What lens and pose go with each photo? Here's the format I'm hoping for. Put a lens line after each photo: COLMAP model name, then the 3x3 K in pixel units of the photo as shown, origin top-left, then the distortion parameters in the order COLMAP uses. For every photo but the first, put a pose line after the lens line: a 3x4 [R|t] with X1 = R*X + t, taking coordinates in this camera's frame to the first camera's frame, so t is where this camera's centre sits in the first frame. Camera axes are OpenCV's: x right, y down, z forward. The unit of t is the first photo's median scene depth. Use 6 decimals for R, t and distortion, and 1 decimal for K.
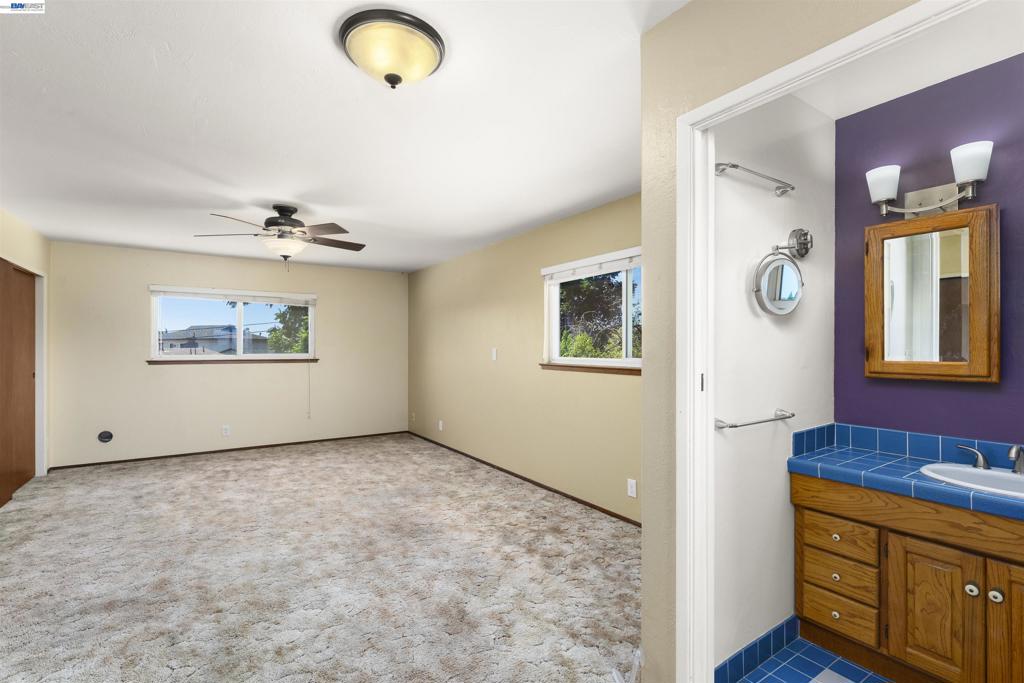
lens RADIAL K [[471.9, 0, 511.2], [0, 471.9, 346.6], [0, 0, 1]] dist [0.001346, -0.000018]
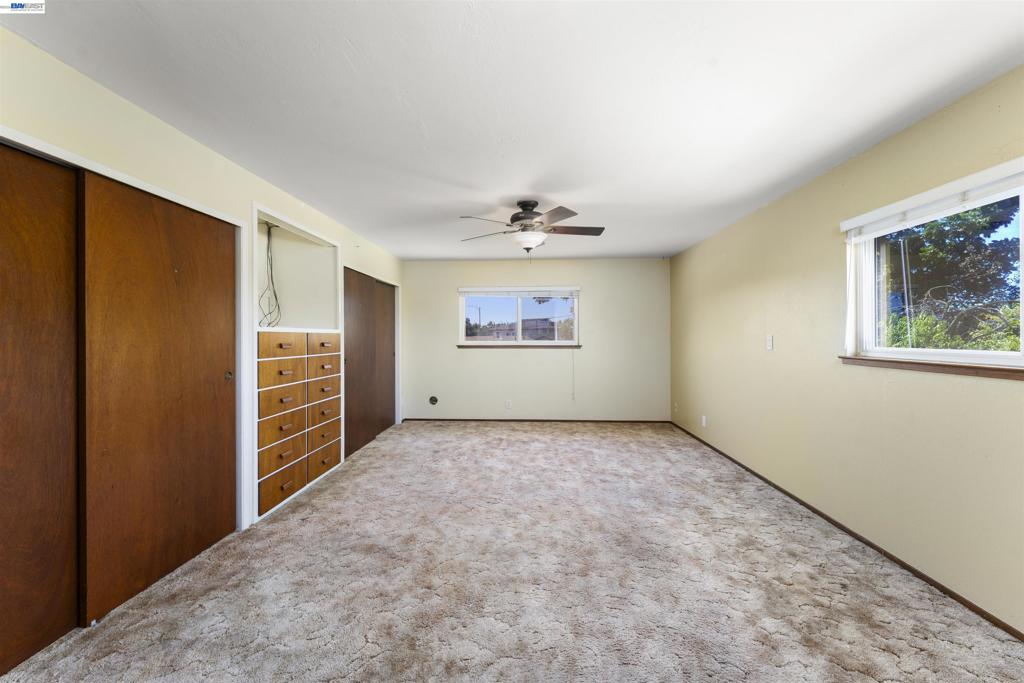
lens RADIAL K [[414.7, 0, 504.4], [0, 414.7, 334.6], [0, 0, 1]] dist [0.001876, -0.000458]
pose [[0.797869, -0.003076, -0.602824, 0.039095], [0.003353, 0.999994, -0.000665, 0.002396], [0.602822, -0.001491, 0.797874, 0.215921]]
